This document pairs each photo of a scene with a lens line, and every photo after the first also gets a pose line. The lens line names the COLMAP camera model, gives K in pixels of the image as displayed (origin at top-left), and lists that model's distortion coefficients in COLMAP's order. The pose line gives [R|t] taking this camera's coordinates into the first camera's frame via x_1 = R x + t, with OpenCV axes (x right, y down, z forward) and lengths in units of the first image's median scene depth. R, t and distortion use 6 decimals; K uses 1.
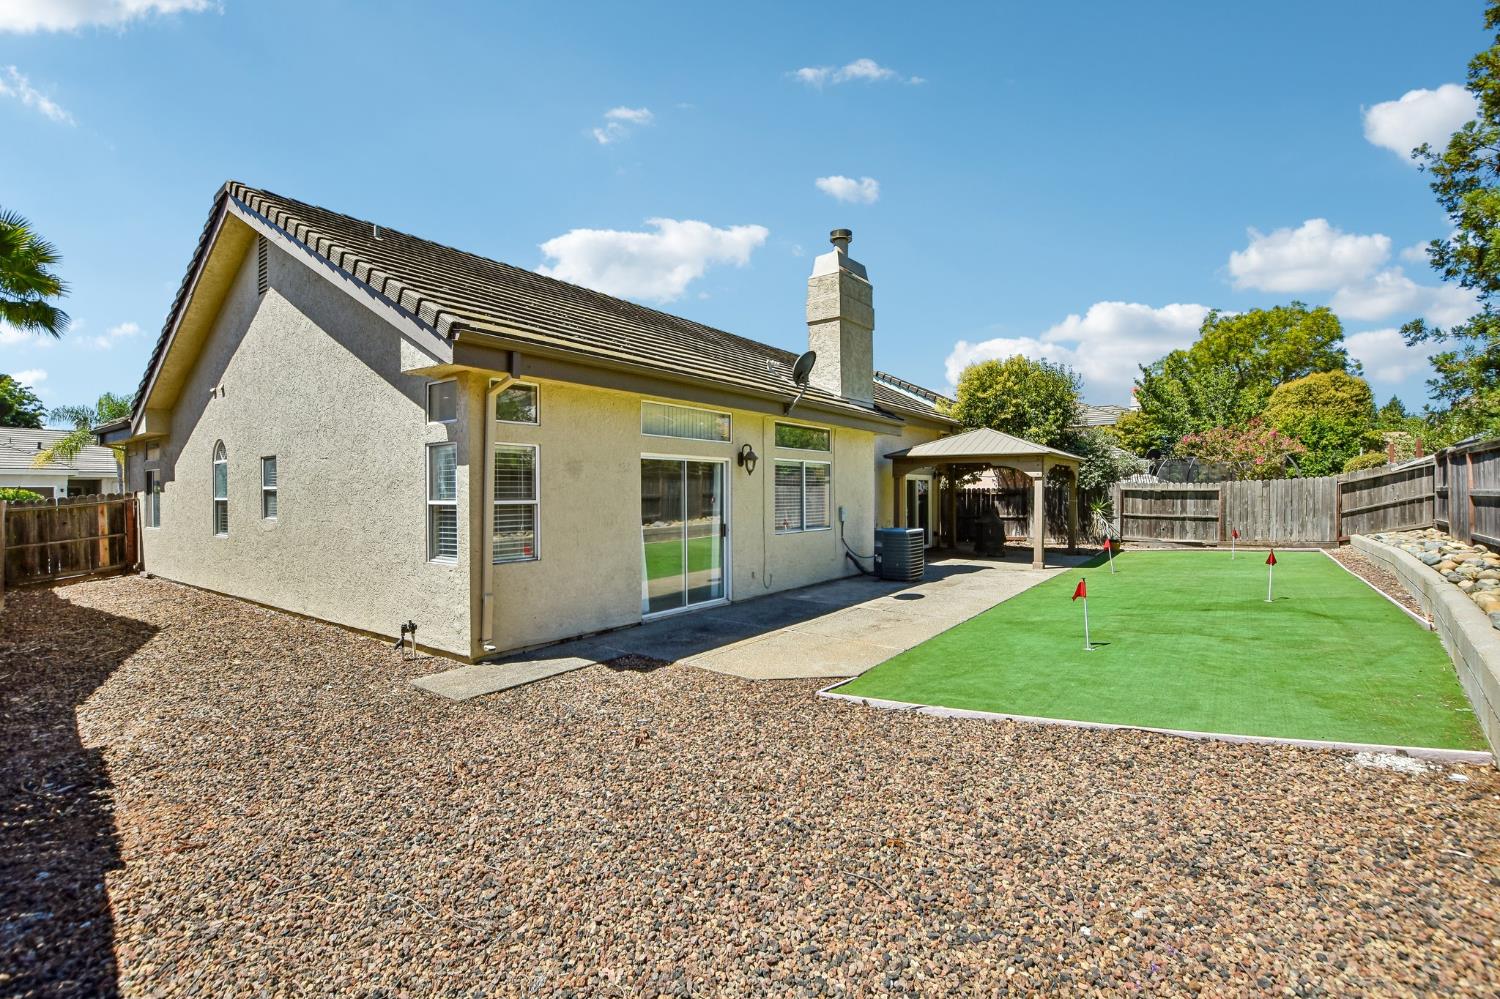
lens RADIAL K [[680.8, 0, 750.0], [0, 680.8, 499.5], [0, 0, 1]] dist [-0.001357, 0.000091]
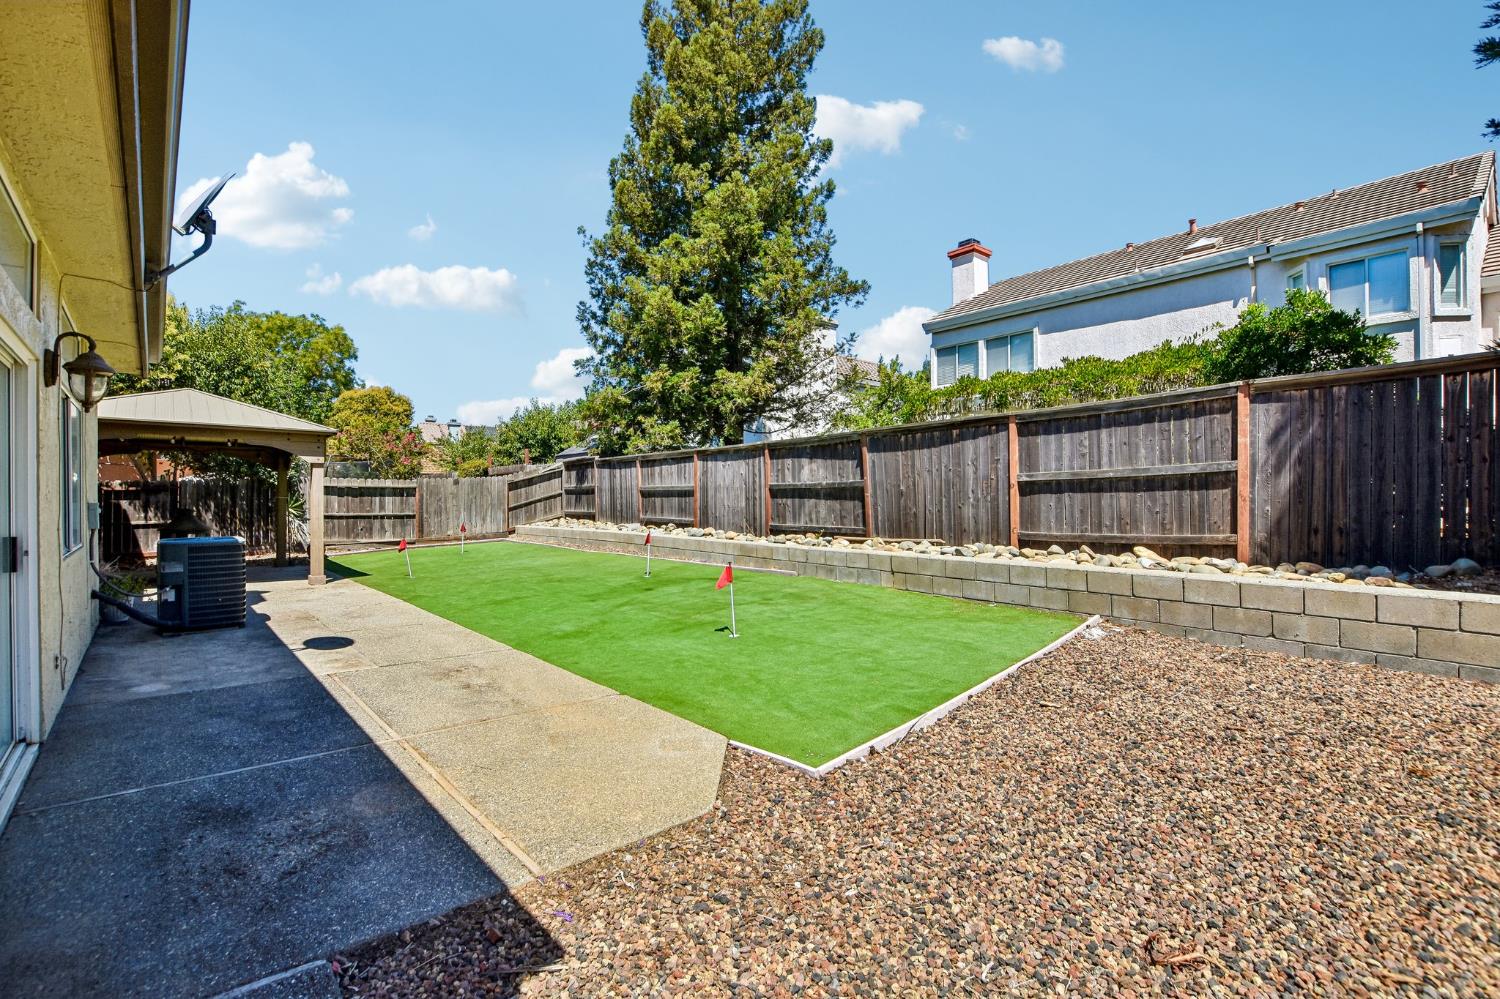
lens RADIAL K [[669.9, 0, 750.0], [0, 669.9, 499.5], [0, 0, 1]] dist [-0.013564, -0.000012]
pose [[0.201353, -0.001565, 0.979517, -0.180657], [0.011803, 0.999930, -0.000829, 0.011292], [-0.979448, 0.011729, 0.201358, 0.326299]]
